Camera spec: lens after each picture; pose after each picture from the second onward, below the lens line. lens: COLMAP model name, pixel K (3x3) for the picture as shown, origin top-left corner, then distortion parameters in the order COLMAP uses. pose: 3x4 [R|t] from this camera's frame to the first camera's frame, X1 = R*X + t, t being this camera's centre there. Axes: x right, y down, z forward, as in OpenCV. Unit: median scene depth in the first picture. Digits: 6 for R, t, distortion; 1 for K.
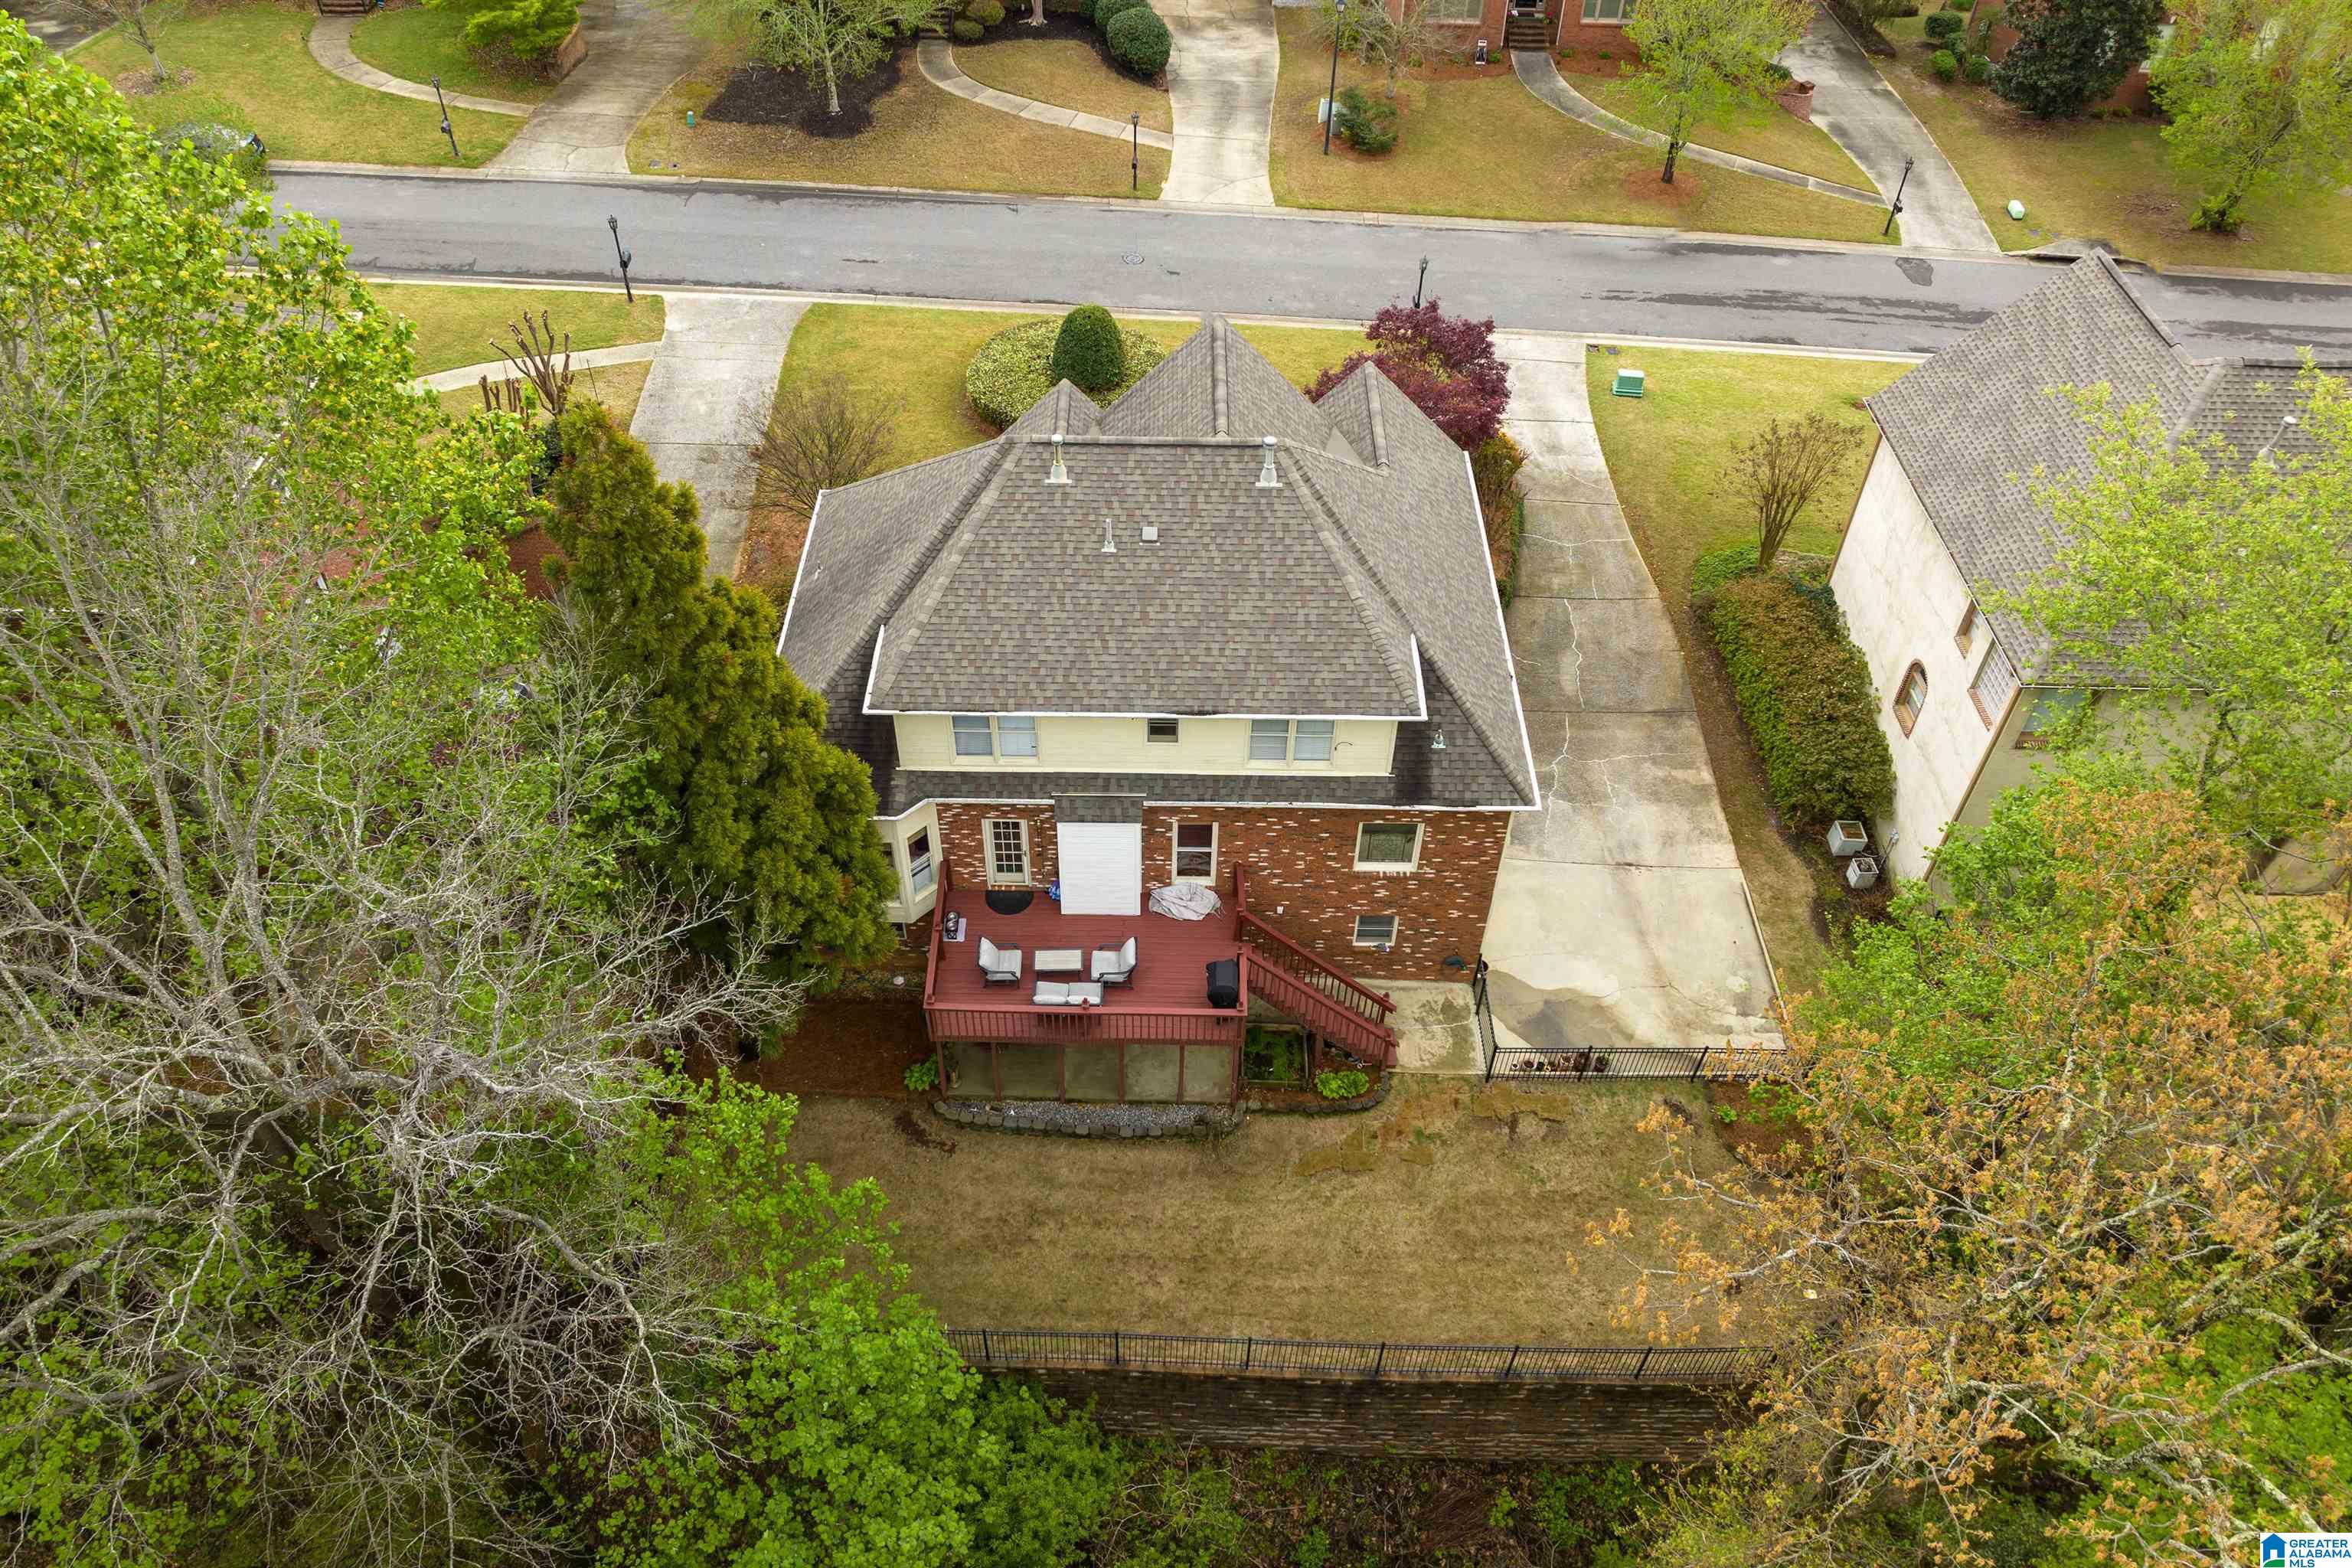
lens RADIAL K [[1644.9, 0, 1176.0], [0, 1644.9, 784.0], [0, 0, 1]] dist [-0.002141, -0.081470]
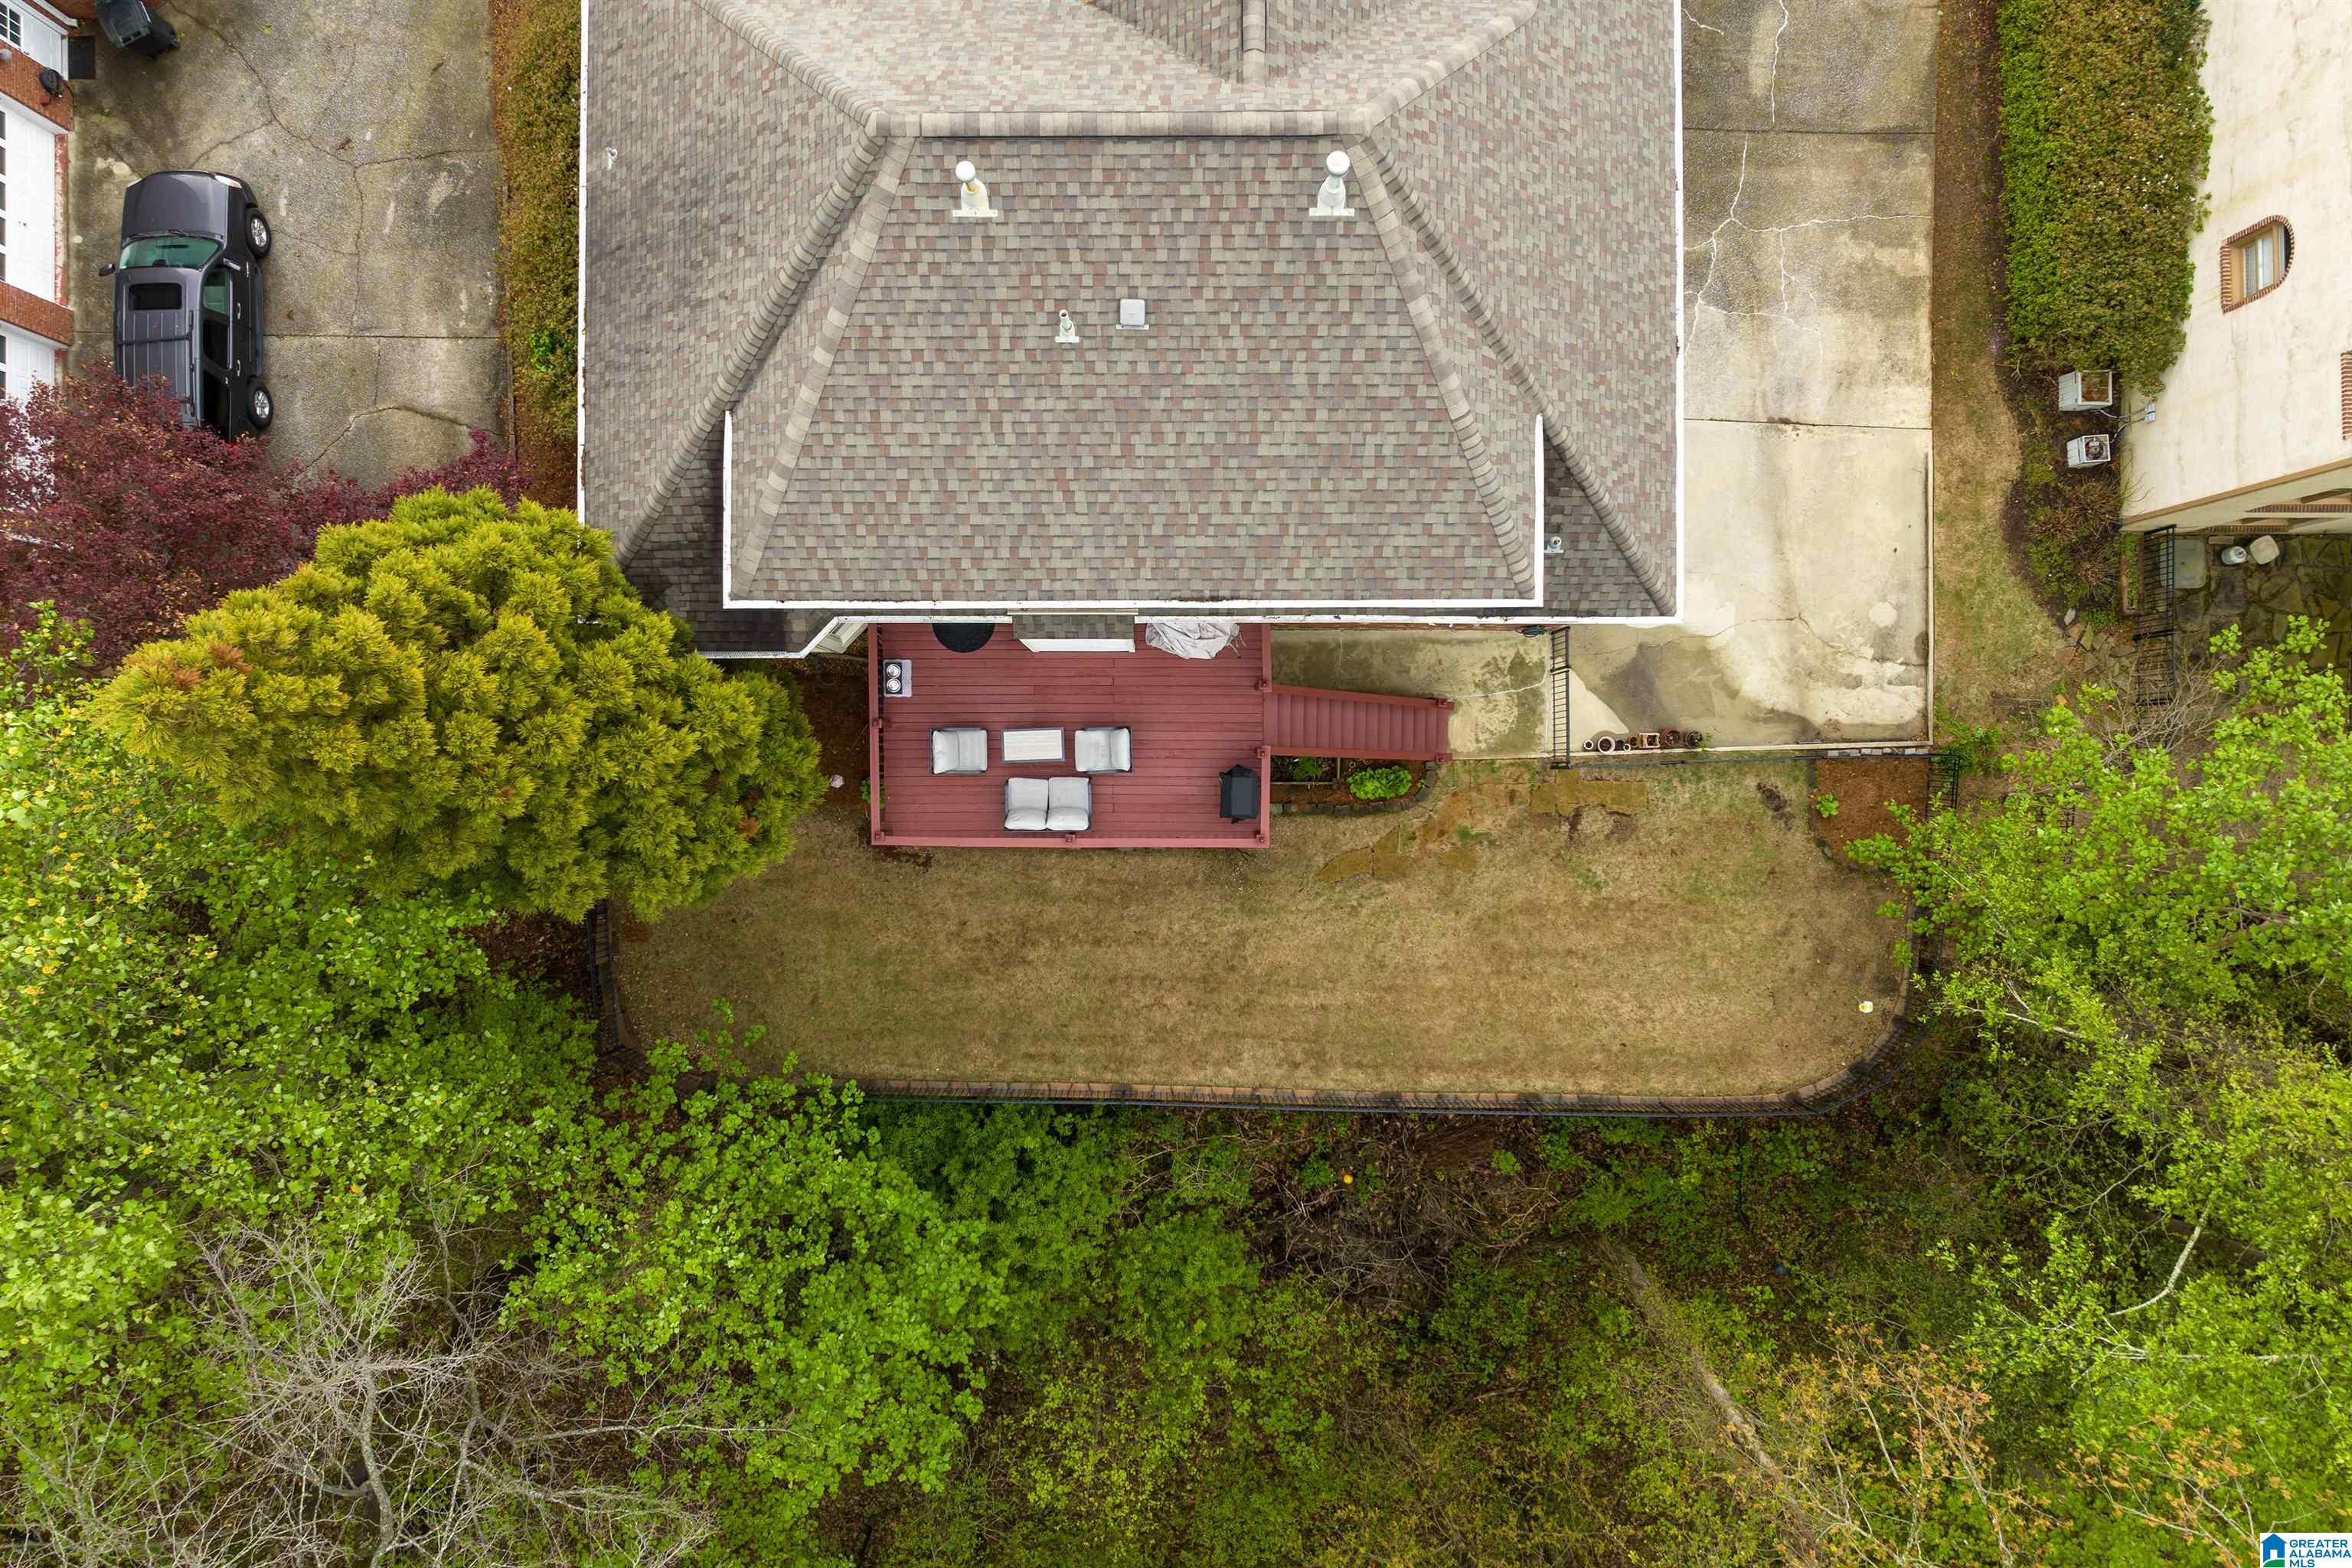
lens RADIAL K [[1644.9, 0, 1176.0], [0, 1644.9, 784.0], [0, 0, 1]] dist [-0.002141, -0.081470]
pose [[0.999934, -0.004614, -0.010555, 0.005719], [0.010690, 0.713122, 0.700958, -0.437336], [0.004293, -0.701024, 0.713124, 0.423194]]
